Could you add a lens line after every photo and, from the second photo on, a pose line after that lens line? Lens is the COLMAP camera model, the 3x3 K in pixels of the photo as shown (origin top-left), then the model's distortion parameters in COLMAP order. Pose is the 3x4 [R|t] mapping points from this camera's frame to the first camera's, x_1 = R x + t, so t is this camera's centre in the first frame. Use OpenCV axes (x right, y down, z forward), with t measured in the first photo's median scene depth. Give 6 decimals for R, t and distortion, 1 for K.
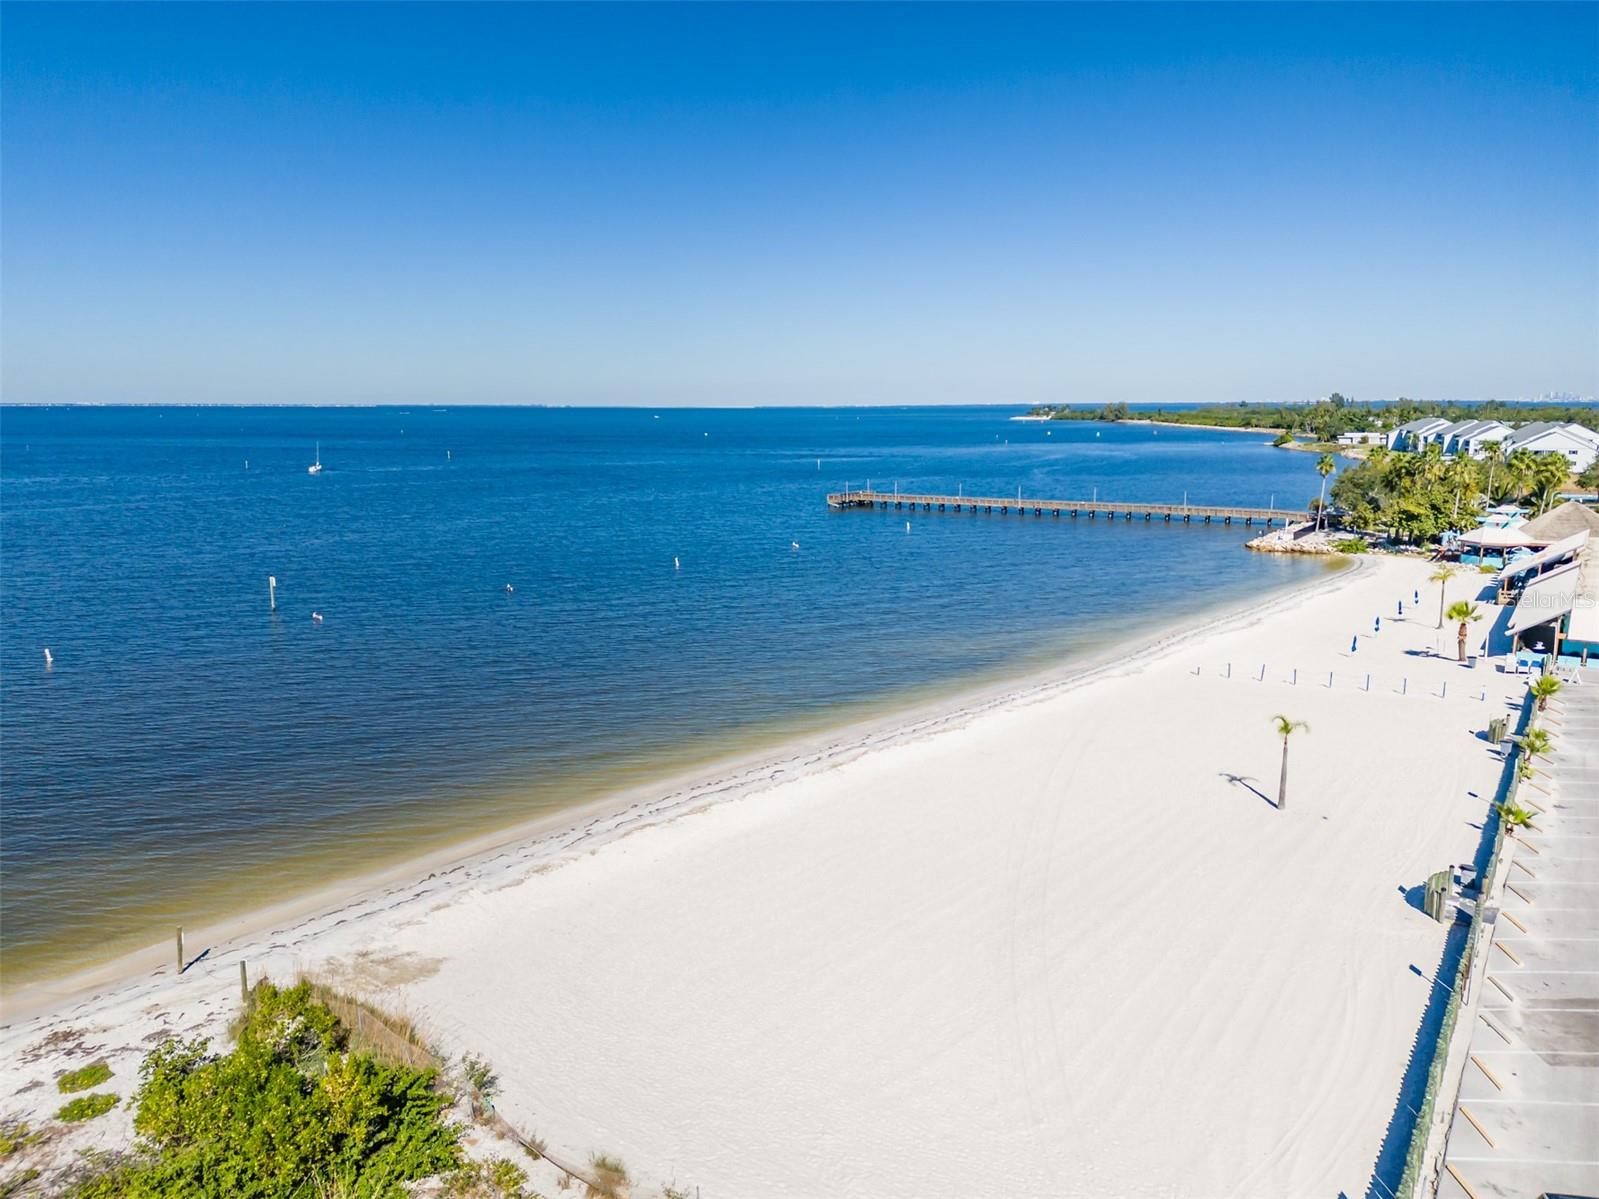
lens RADIAL K [[1117.9, 0, 798.4], [0, 1117.9, 599.4], [0, 0, 1]] dist [0.004471, -0.000114]
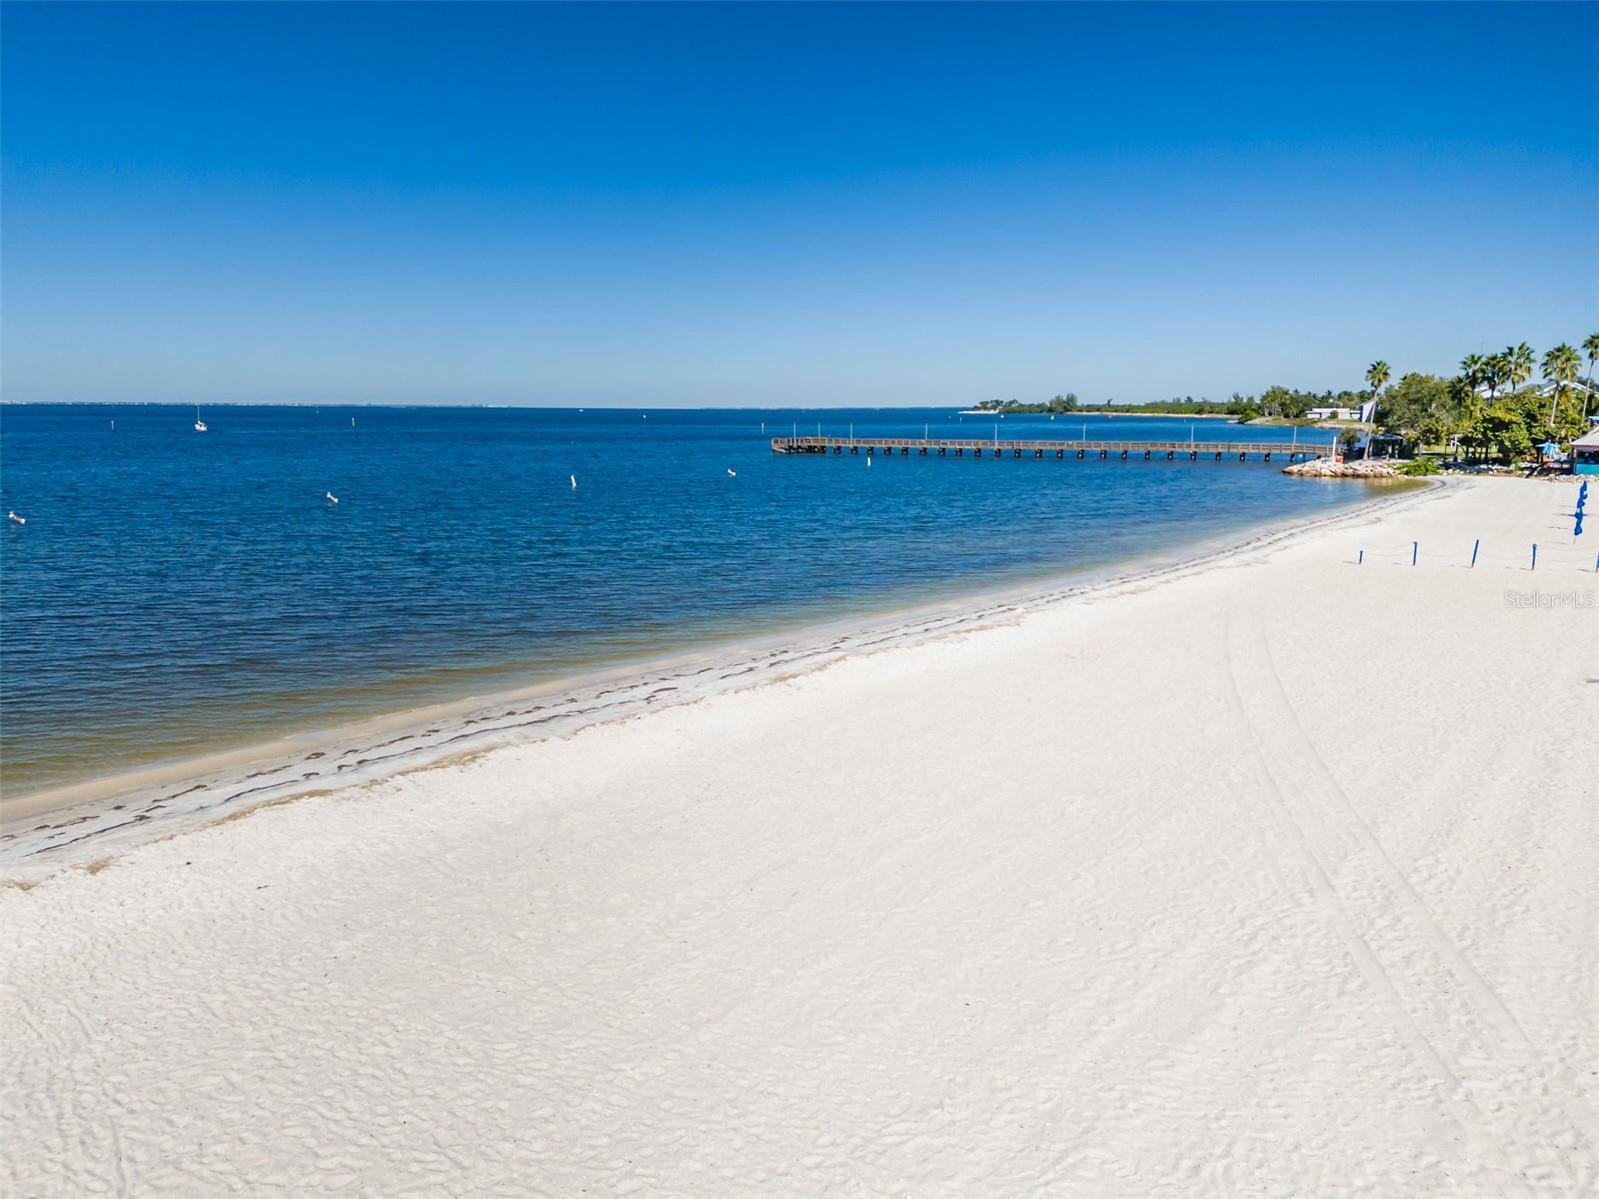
lens RADIAL K [[1117.9, 0, 800.6], [0, 1117.9, 599.7], [0, 0, 1]] dist [0.004471, -0.000114]
pose [[0.998740, -0.002736, 0.050100, 0.006846], [0.002801, 0.999995, -0.001230, 0.047895], [-0.050097, 0.001369, 0.998743, 0.213239]]
